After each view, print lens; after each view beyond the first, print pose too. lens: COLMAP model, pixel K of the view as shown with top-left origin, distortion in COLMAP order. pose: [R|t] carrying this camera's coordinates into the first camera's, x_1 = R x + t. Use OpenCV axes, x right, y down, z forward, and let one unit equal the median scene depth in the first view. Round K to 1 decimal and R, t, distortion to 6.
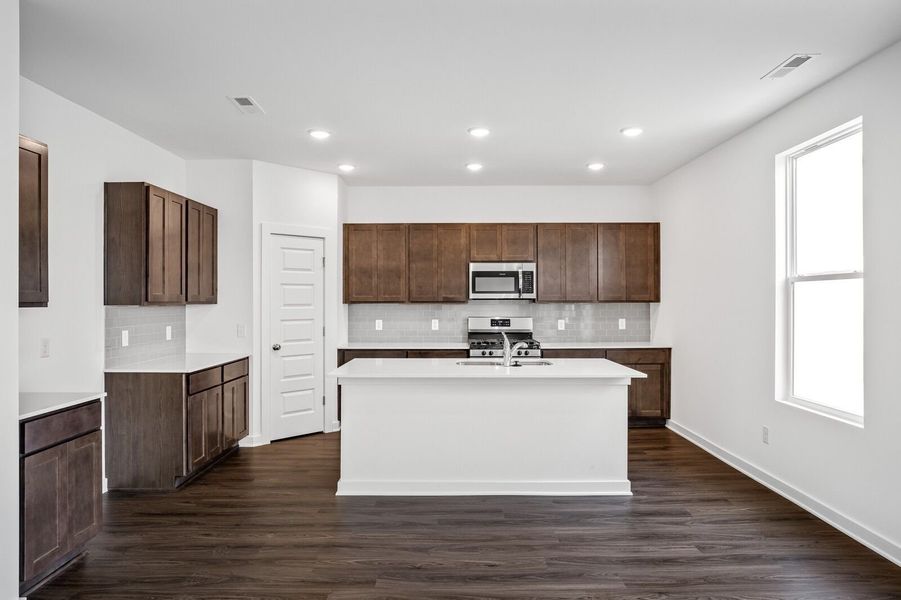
lens RADIAL K [[584.2, 0, 456.8], [0, 584.2, 294.6], [0, 0, 1]] dist [-0.013808, 0.013947]
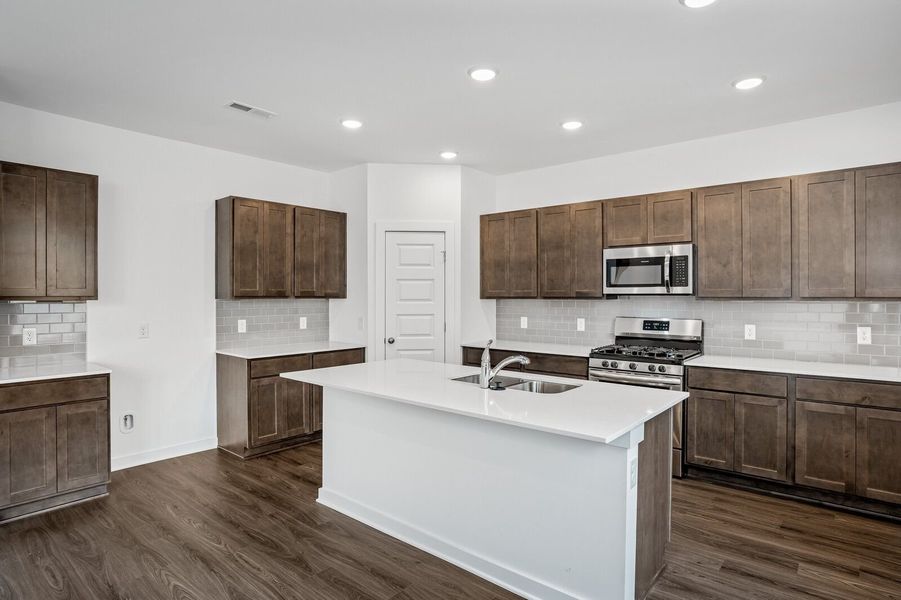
lens RADIAL K [[506.3, 0, 456.2], [0, 506.3, 293.3], [0, 0, 1]] dist [-0.031815, 0.006046]
pose [[0.752706, 0.000062, -0.658357, 0.383235], [0.003387, 0.999986, 0.003967, 0.003249], [0.658348, -0.005216, 0.752695, 0.414951]]
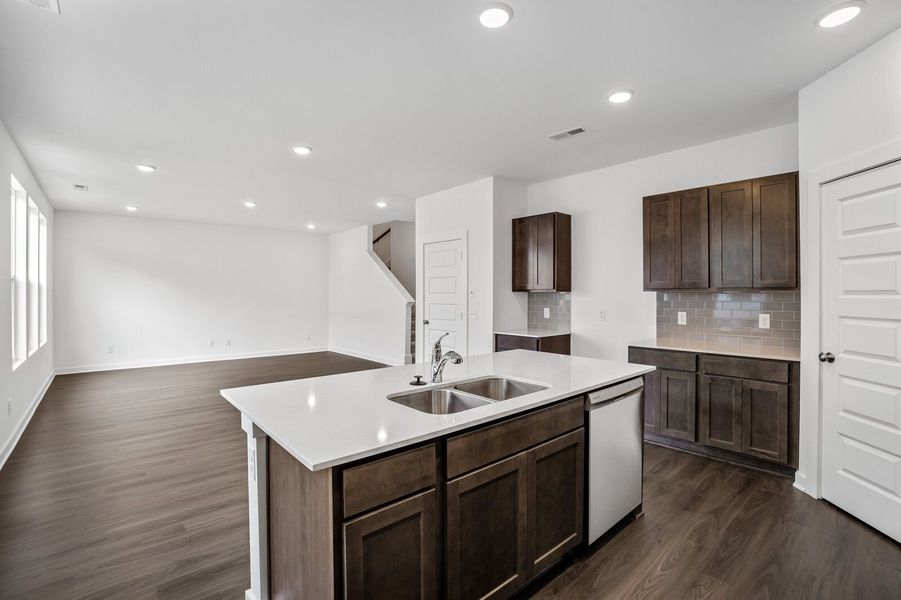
lens RADIAL K [[412.9, 0, 448.5], [0, 412.9, 293.2], [0, 0, 1]] dist [-0.027817, 0.001318]
pose [[-0.758815, 0.009208, -0.651241, 0.308740], [0.015594, 0.999870, -0.004034, 0.014550], [0.651119, -0.013216, -0.758860, 1.105488]]
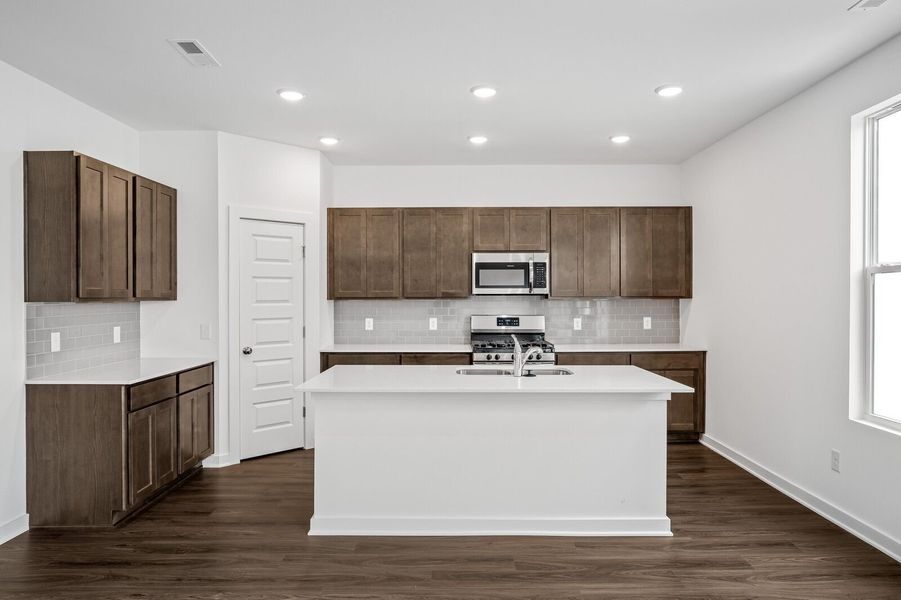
lens RADIAL K [[584.2, 0, 452.6], [0, 584.2, 303.2], [0, 0, 1]] dist [-0.013808, 0.013947]
pose [[0.999913, 0.000053, -0.013189, 0.004205], [0.000236, 0.999759, 0.021960, 0.001572], [0.013187, -0.021961, 0.999672, 0.152360]]
